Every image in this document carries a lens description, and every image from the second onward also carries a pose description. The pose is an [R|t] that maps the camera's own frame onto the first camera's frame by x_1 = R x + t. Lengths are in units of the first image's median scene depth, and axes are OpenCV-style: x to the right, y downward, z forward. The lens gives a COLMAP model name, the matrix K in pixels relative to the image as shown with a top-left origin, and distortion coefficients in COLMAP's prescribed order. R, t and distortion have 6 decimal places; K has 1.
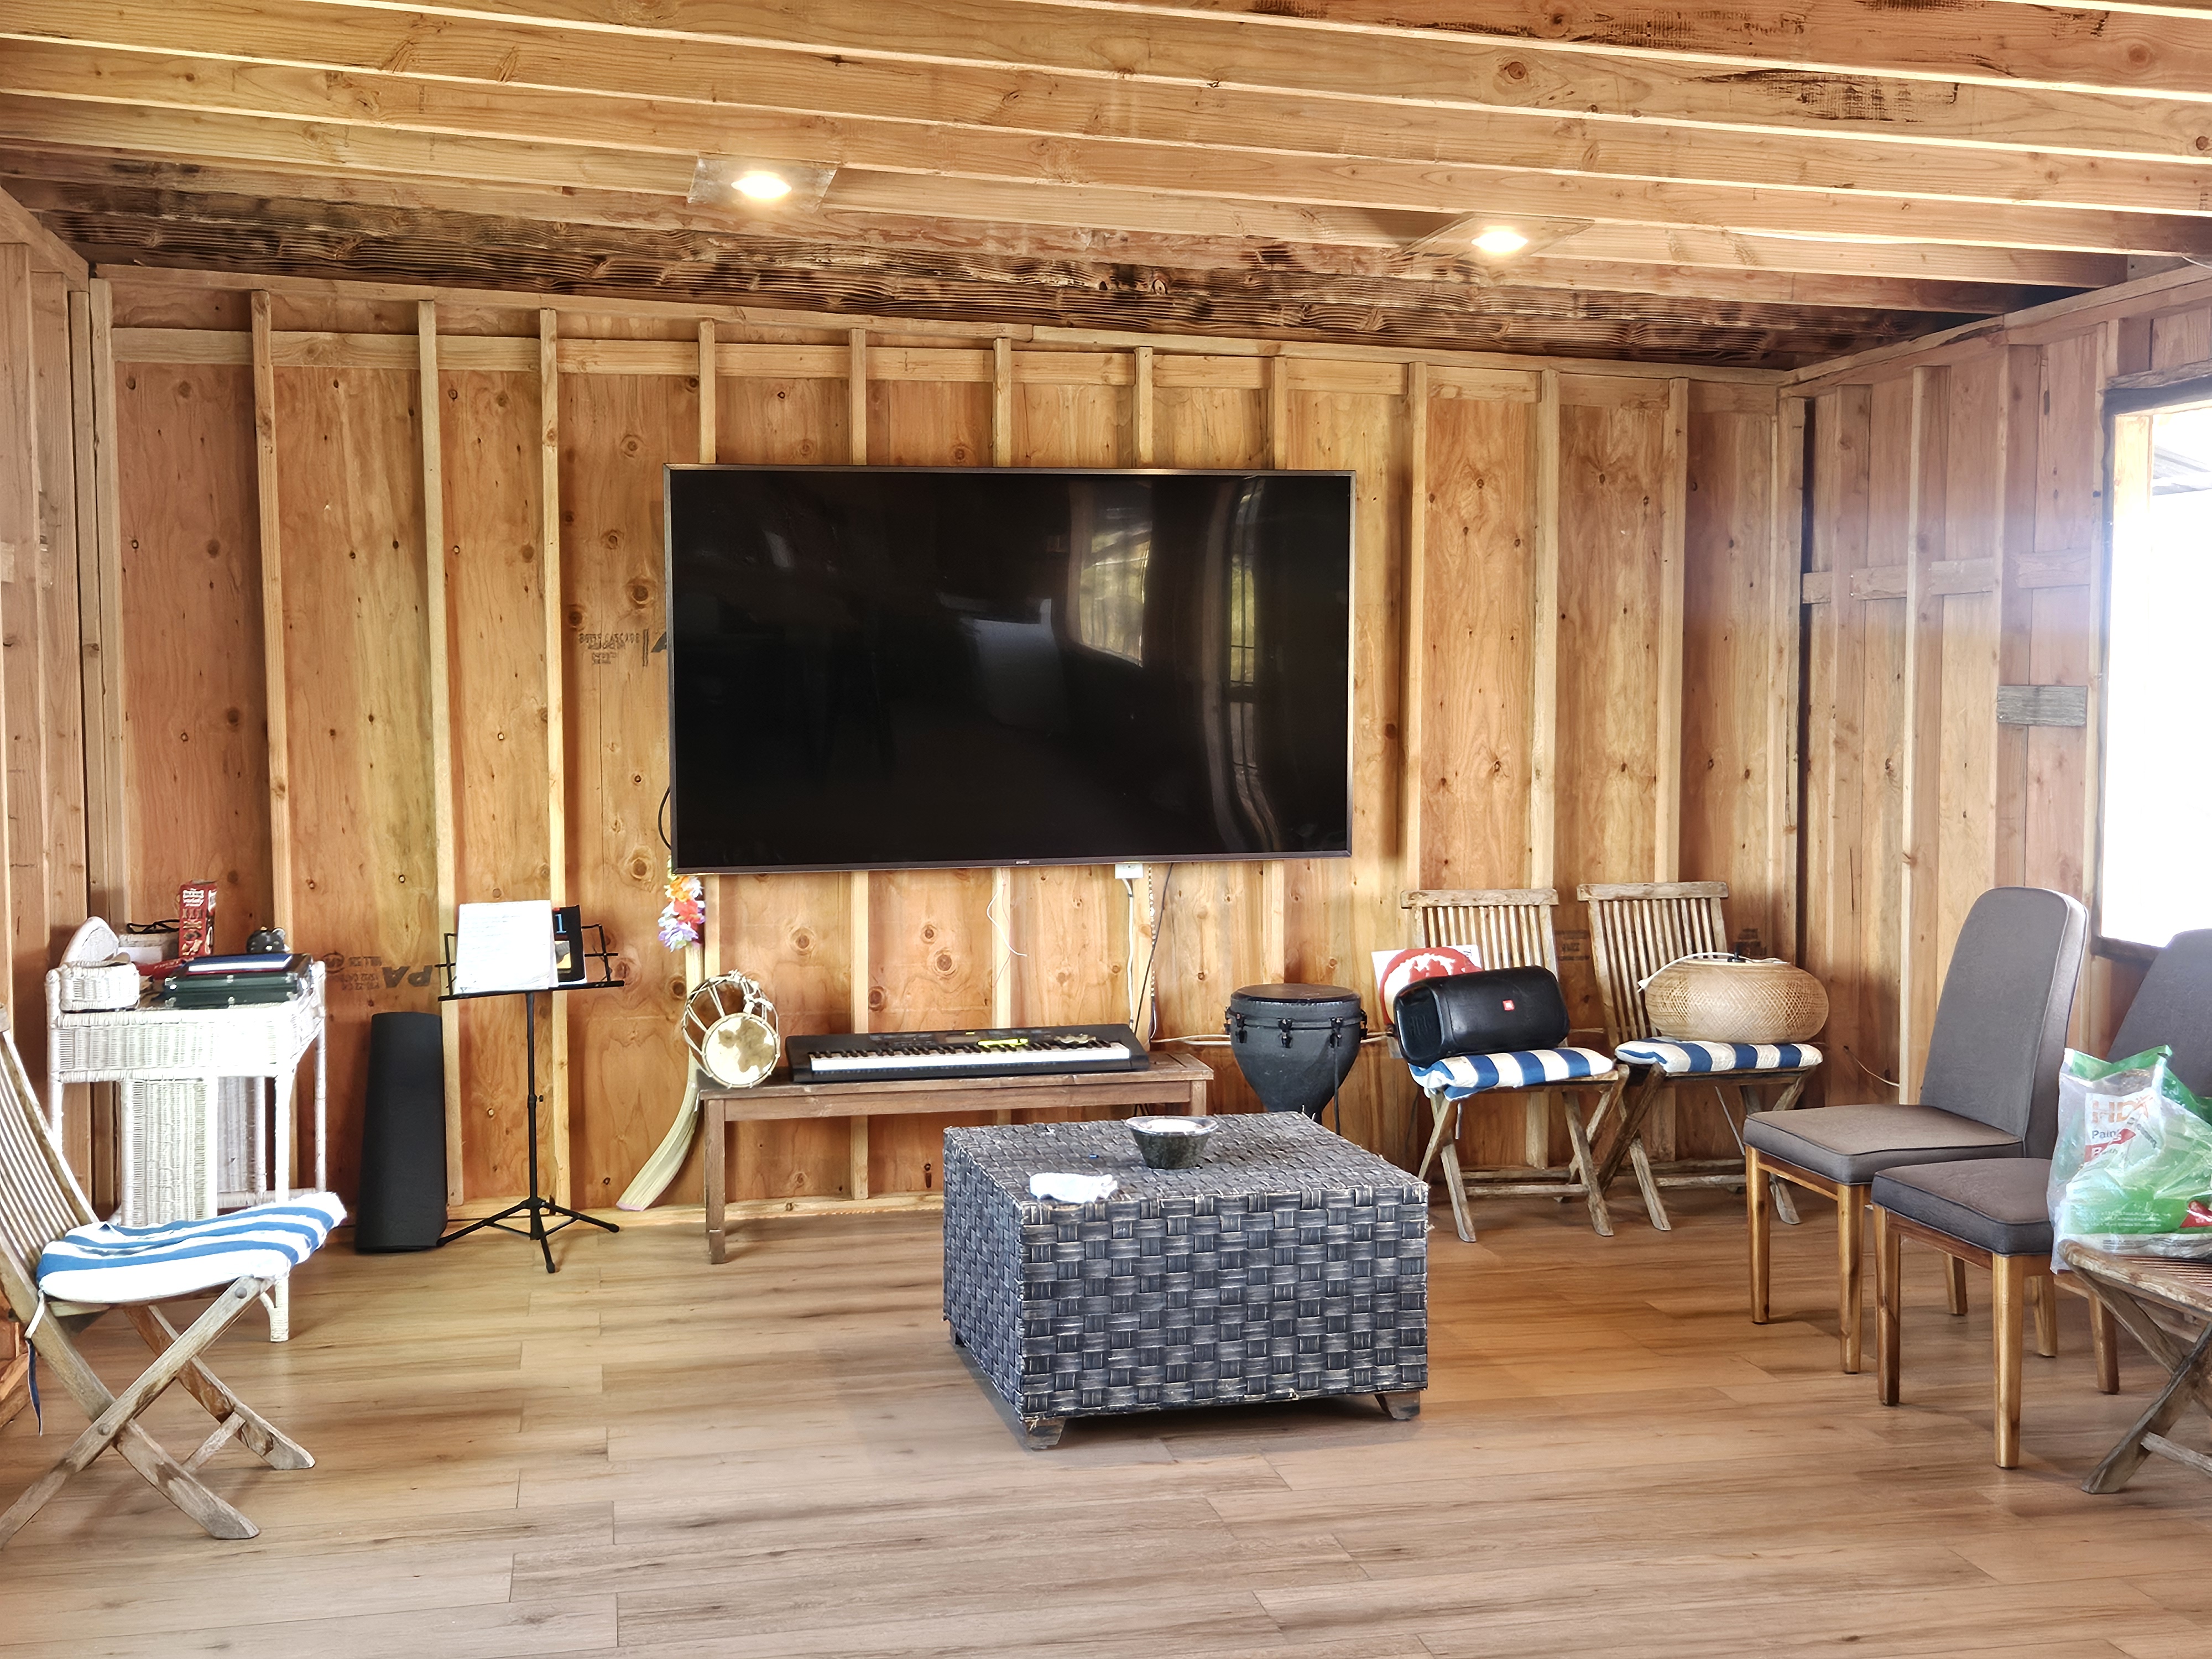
lens RADIAL K [[2427.3, 0, 1128.5], [0, 2427.3, 820.0], [0, 0, 1]] dist [0.064936, -0.019516]
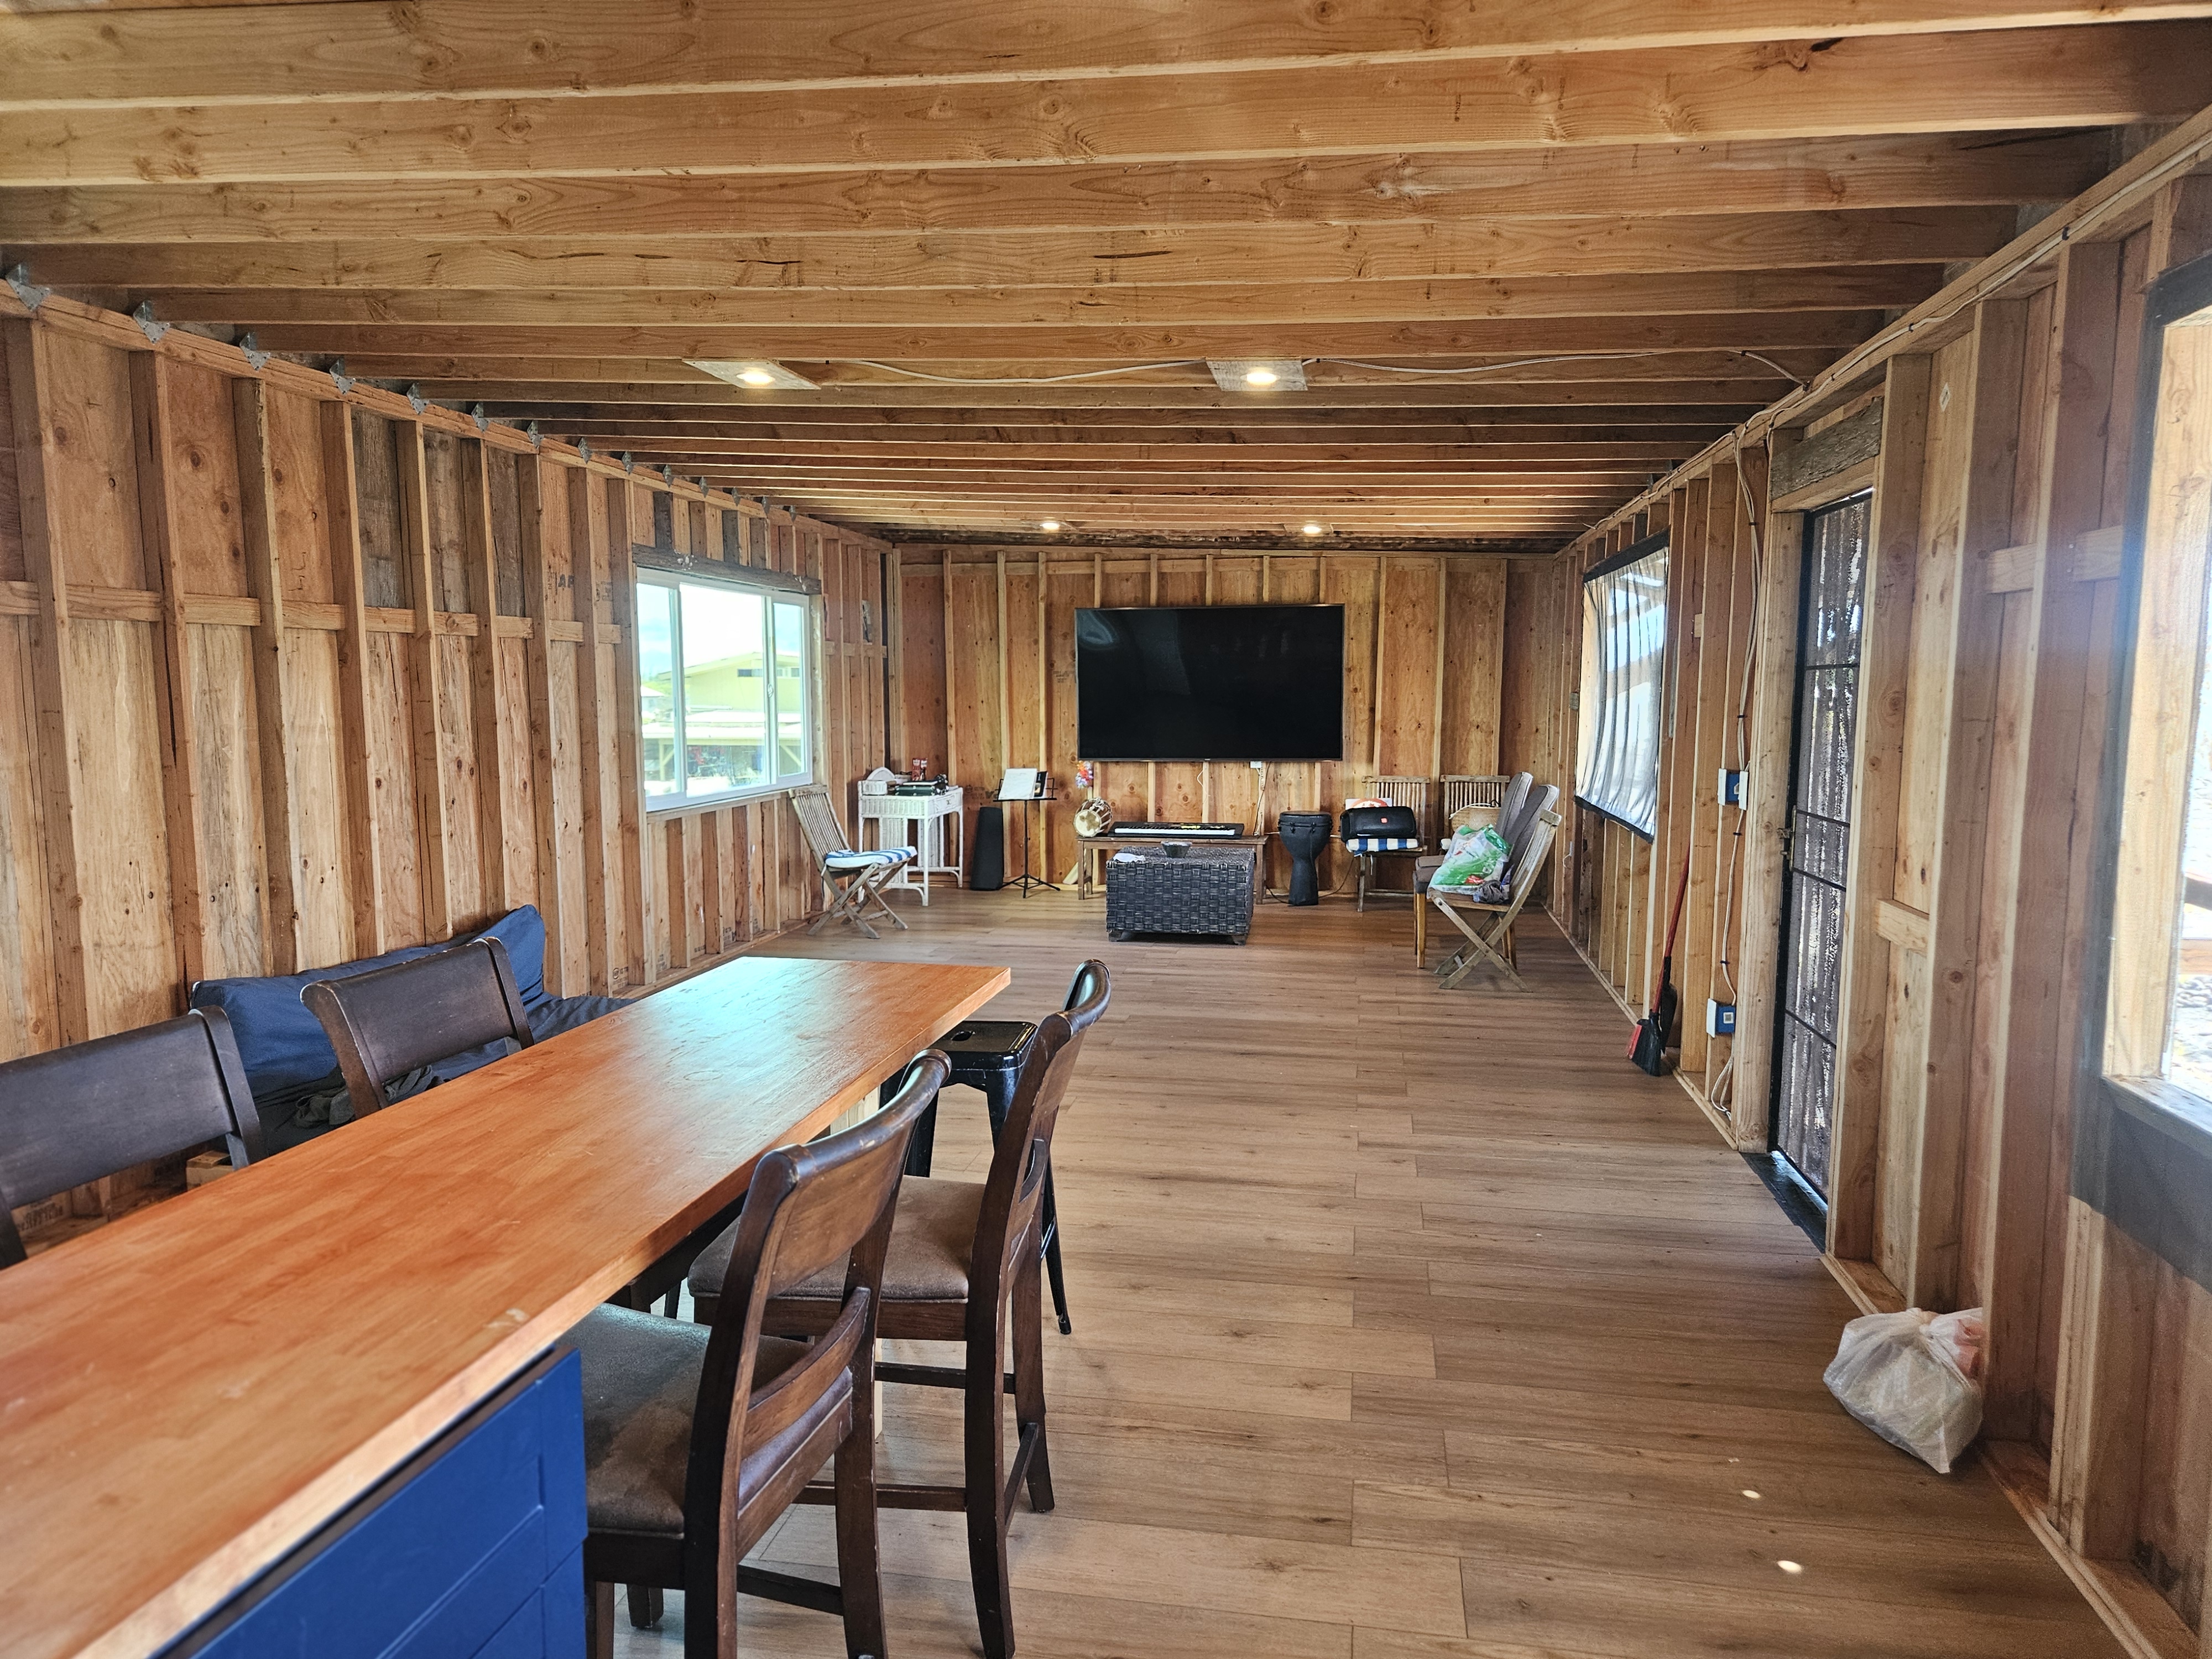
lens RADIAL K [[1468.3, 0, 1097.5], [0, 1468.3, 854.8], [0, 0, 1]] dist [0.053130, -0.048798]
pose [[0.920790, 0.047679, -0.387134, 0.470748], [-0.025282, 0.997709, 0.062745, 0.024142], [0.389238, -0.047987, 0.919886, -0.503717]]
